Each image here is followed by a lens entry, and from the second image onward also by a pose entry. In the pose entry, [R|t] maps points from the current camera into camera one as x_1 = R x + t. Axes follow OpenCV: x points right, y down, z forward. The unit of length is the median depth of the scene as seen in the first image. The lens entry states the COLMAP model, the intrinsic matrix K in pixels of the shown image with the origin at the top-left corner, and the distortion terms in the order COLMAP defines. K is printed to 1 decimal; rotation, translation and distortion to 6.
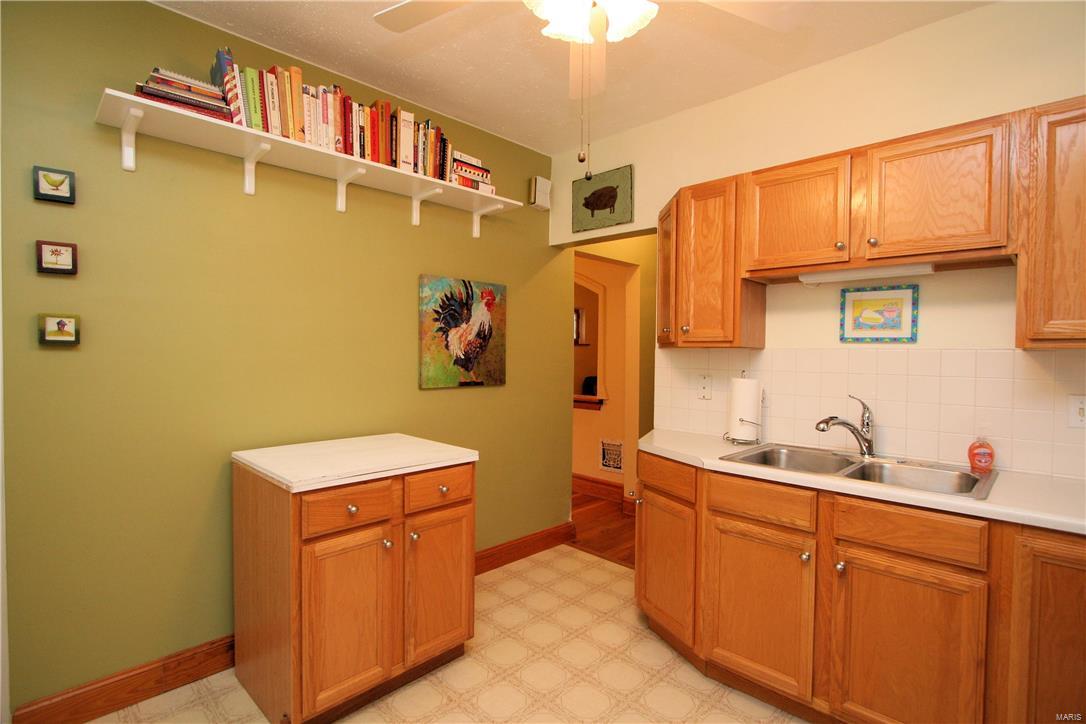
lens RADIAL K [[528.8, 0, 551.5], [0, 528.8, 360.7], [0, 0, 1]] dist [-0.003892, 0.000657]
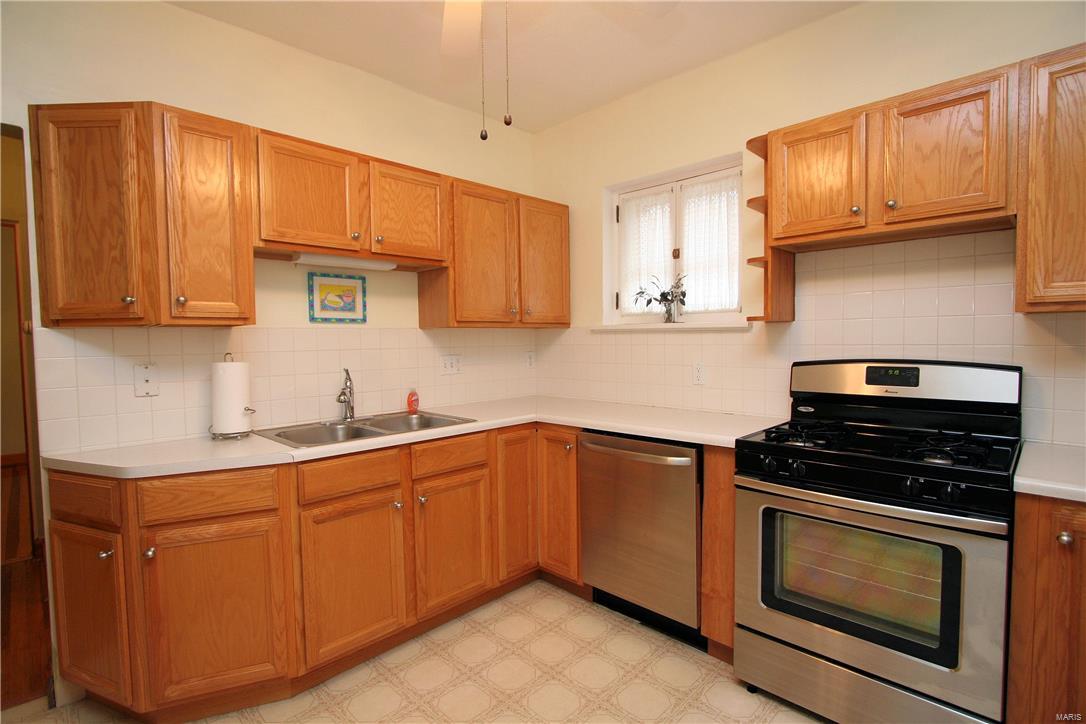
lens RADIAL K [[515.0, 0, 542.1], [0, 515.0, 357.9], [0, 0, 1]] dist [-0.011956, -0.000355]
pose [[0.020843, -0.048257, 0.998617, -0.519831], [0.030677, 0.998395, 0.047606, 0.003081], [-0.999312, 0.029643, 0.022289, 0.540548]]
